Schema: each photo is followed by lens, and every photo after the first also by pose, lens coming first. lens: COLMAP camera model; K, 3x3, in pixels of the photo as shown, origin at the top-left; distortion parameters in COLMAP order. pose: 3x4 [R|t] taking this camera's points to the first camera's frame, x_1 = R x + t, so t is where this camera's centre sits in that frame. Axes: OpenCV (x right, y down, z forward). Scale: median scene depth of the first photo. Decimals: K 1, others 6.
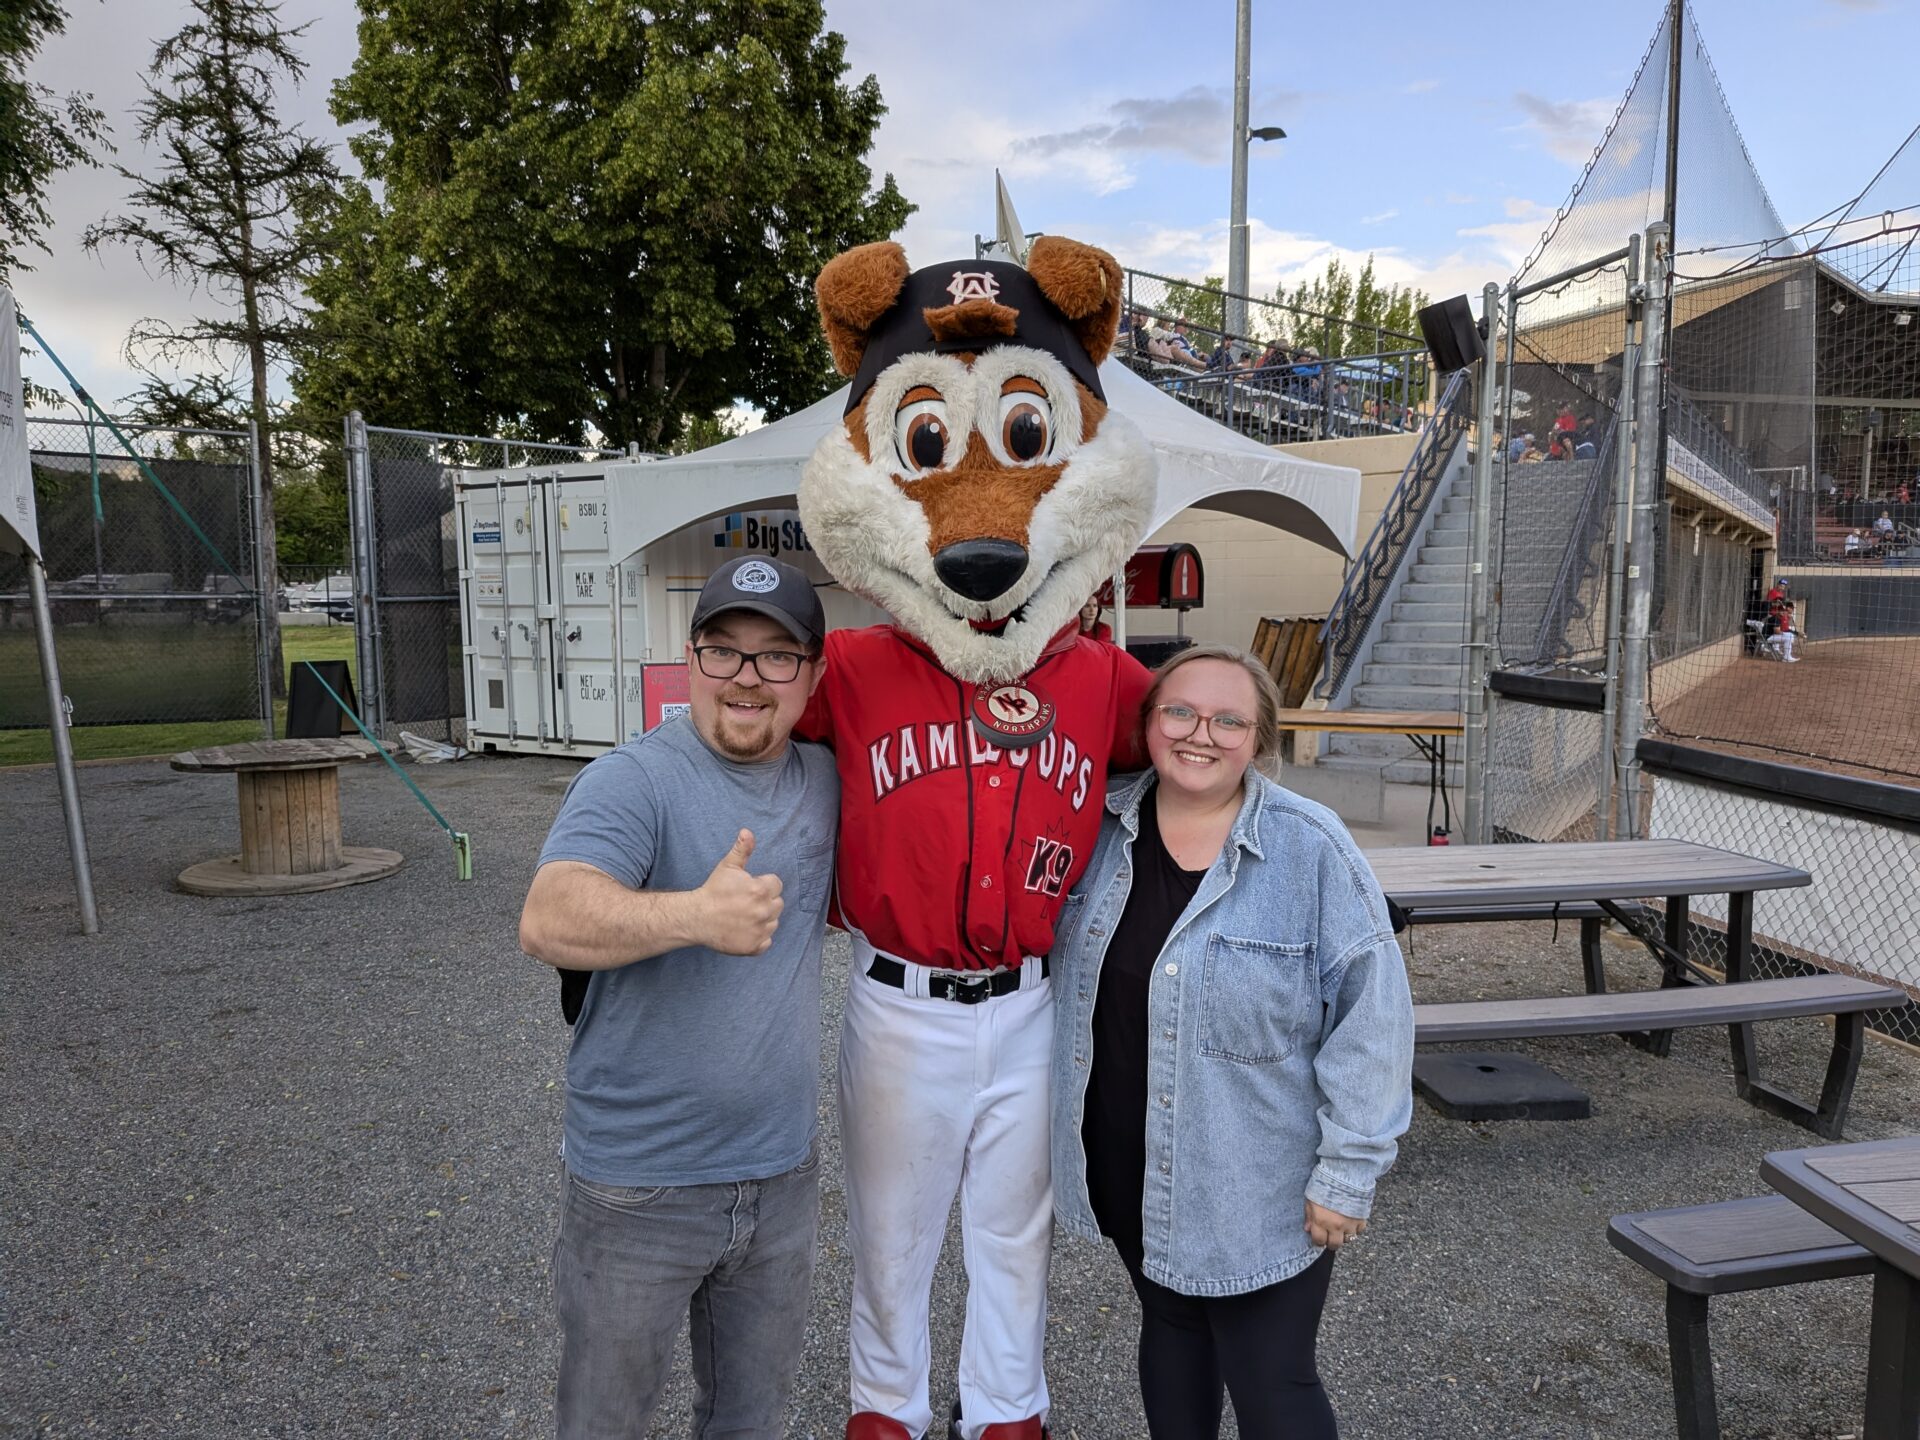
lens RADIAL K [[1412.6, 0, 976.2], [0, 1412.6, 715.3], [0, 0, 1]] dist [0.069477, -0.095692]
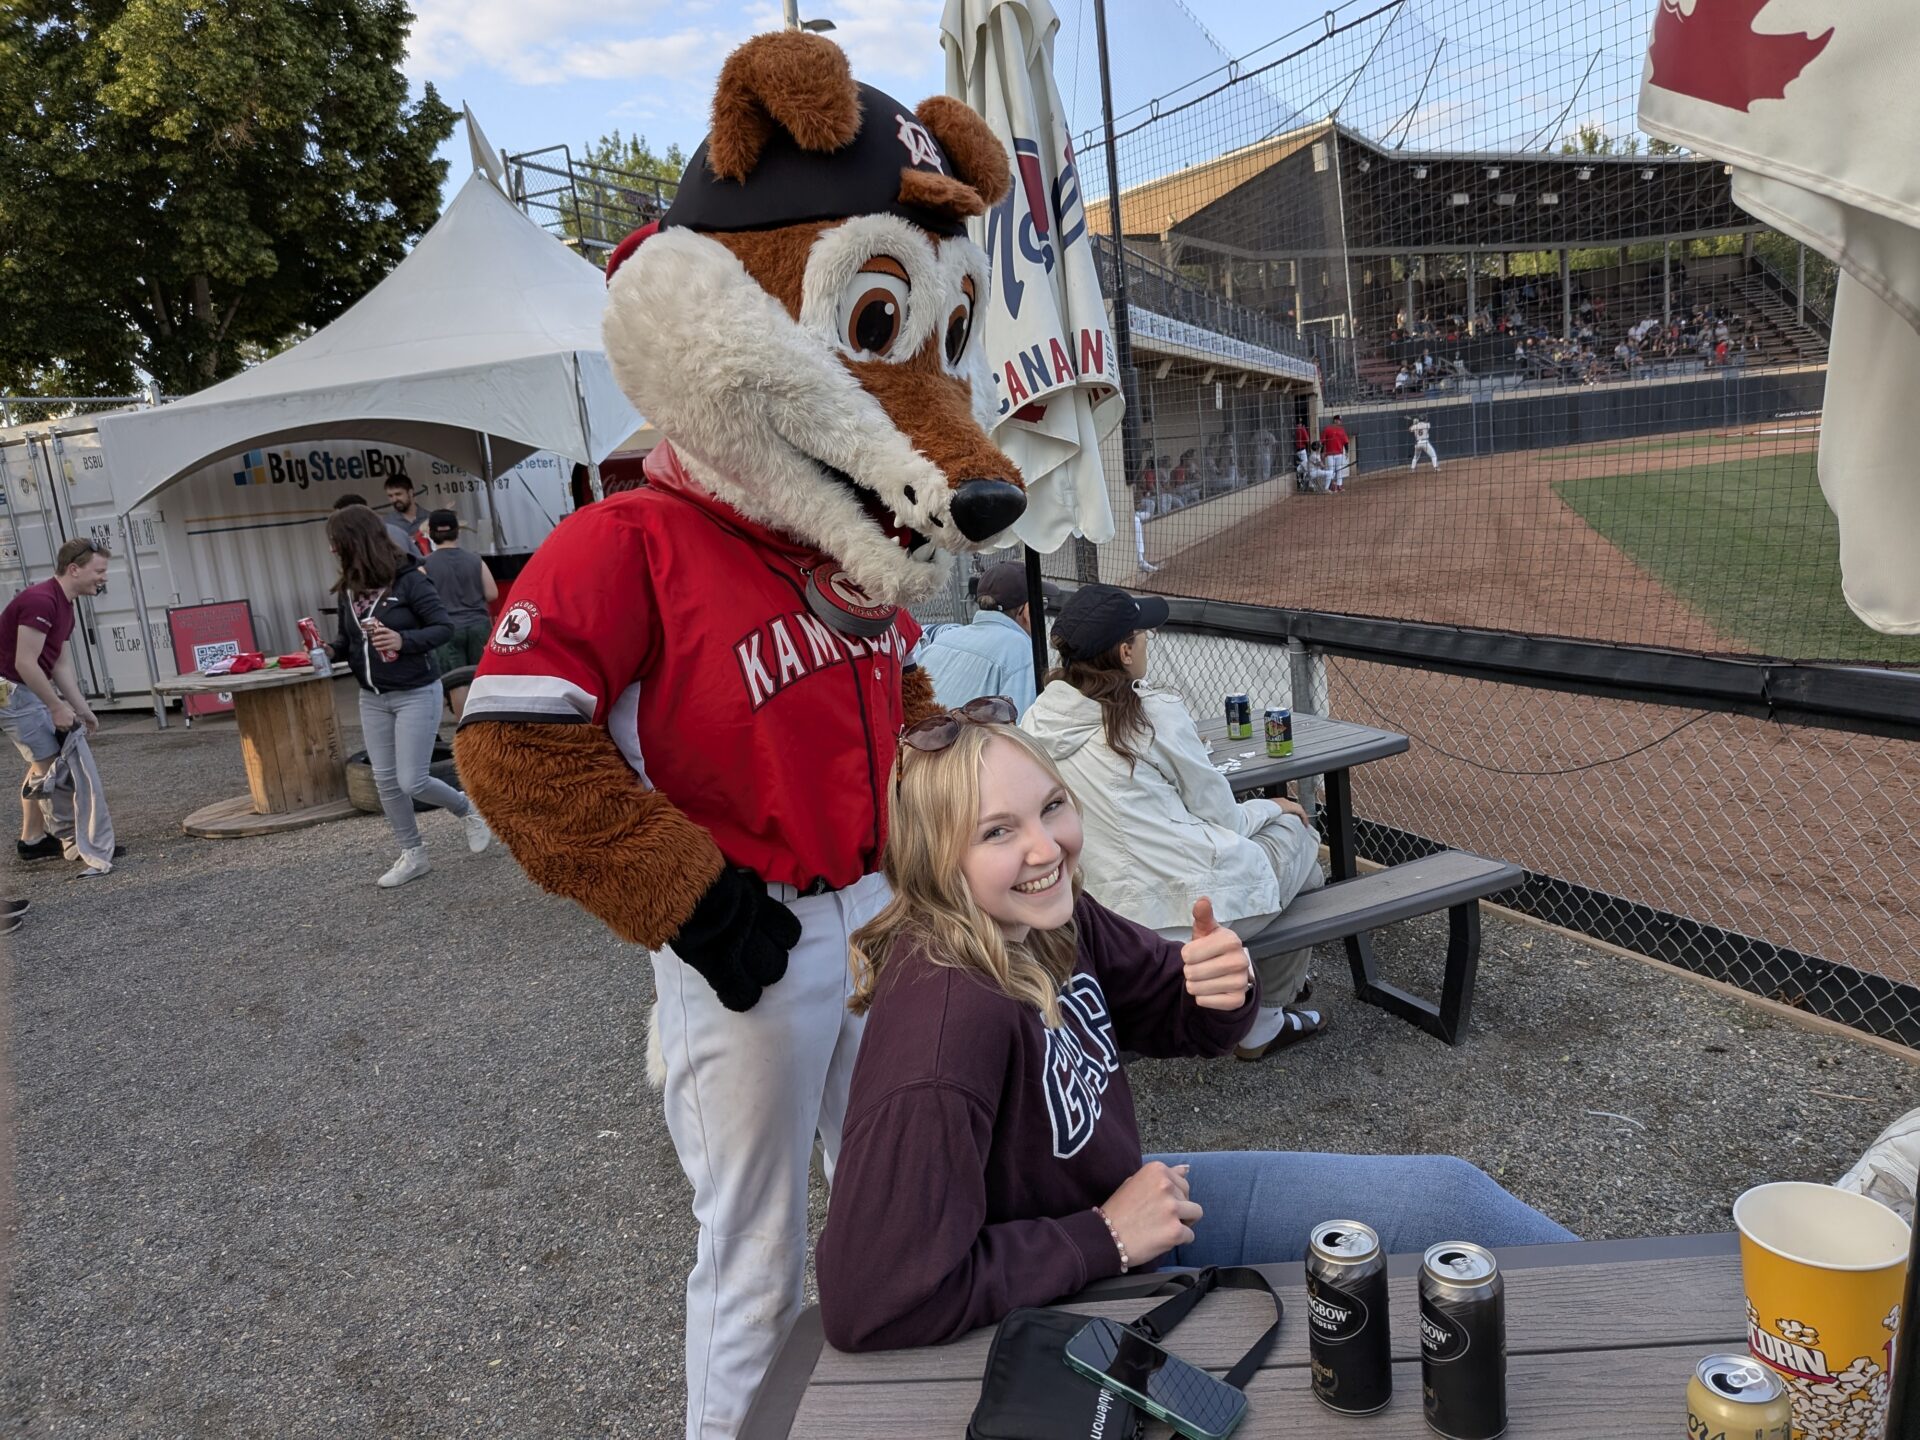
lens RADIAL K [[1413.9, 0, 952.0], [0, 1413.9, 706.1], [0, 0, 1]] dist [-0.003649, 0.002041]
pose [[0.971304, -0.128333, 0.200248, 0.058947], [0.114101, 0.990152, 0.081115, 0.008329], [-0.208686, -0.055939, 0.976382, -0.067171]]
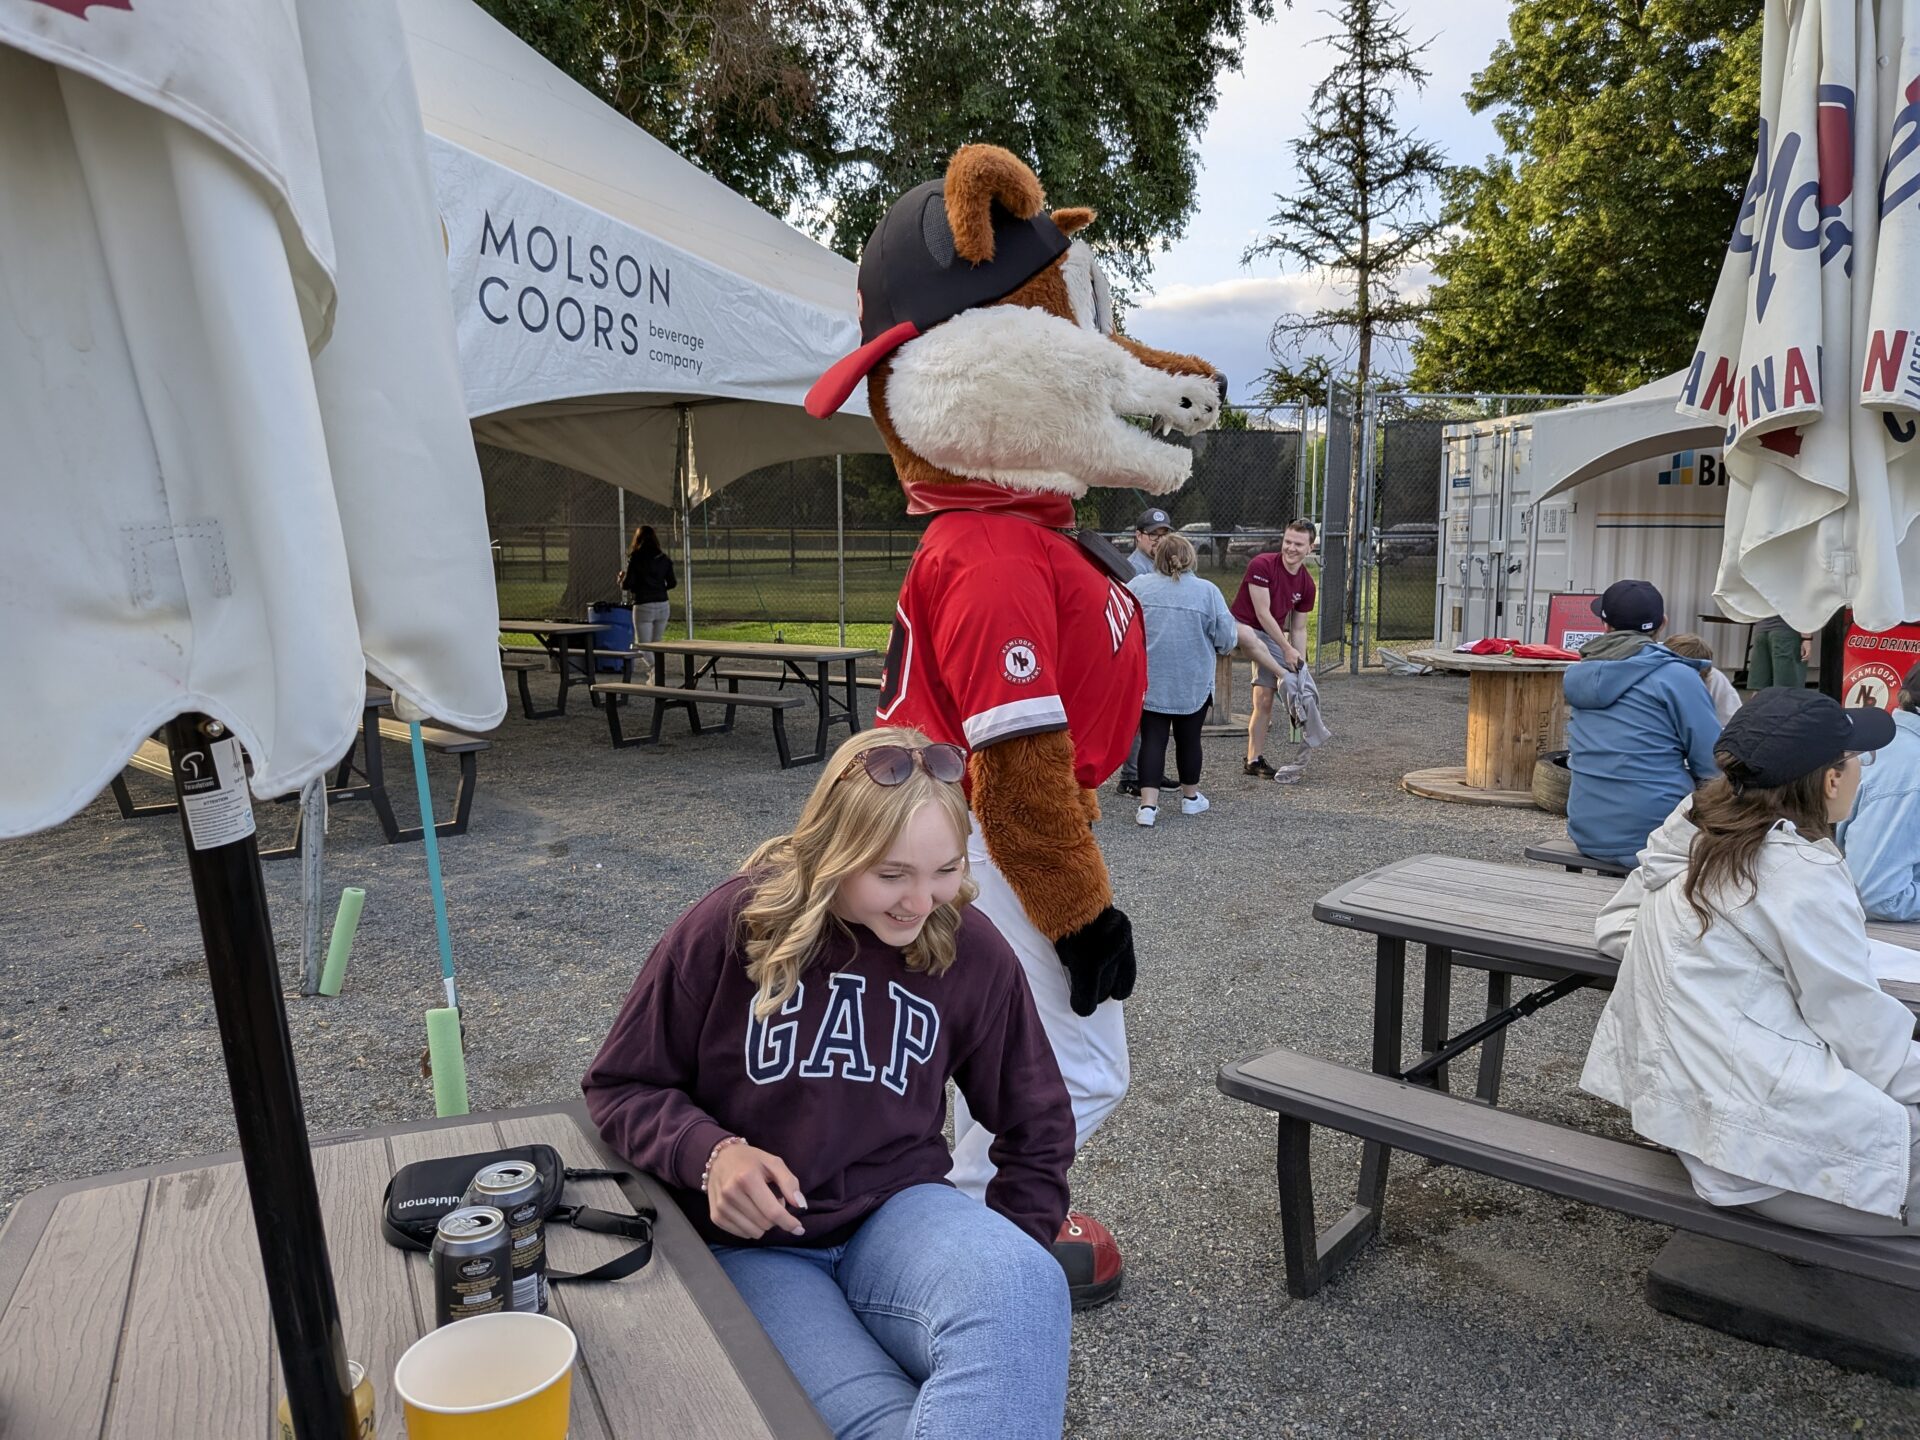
lens RADIAL K [[1395.8, 0, 953.6], [0, 1395.8, 745.5], [0, 0, 1]] dist [-0.036471, -0.004567]
pose [[0.676858, 0.109795, -0.727879, 0.146033], [-0.065567, 0.993876, 0.088948, 0.009026], [0.733187, -0.012480, 0.679912, -0.042808]]
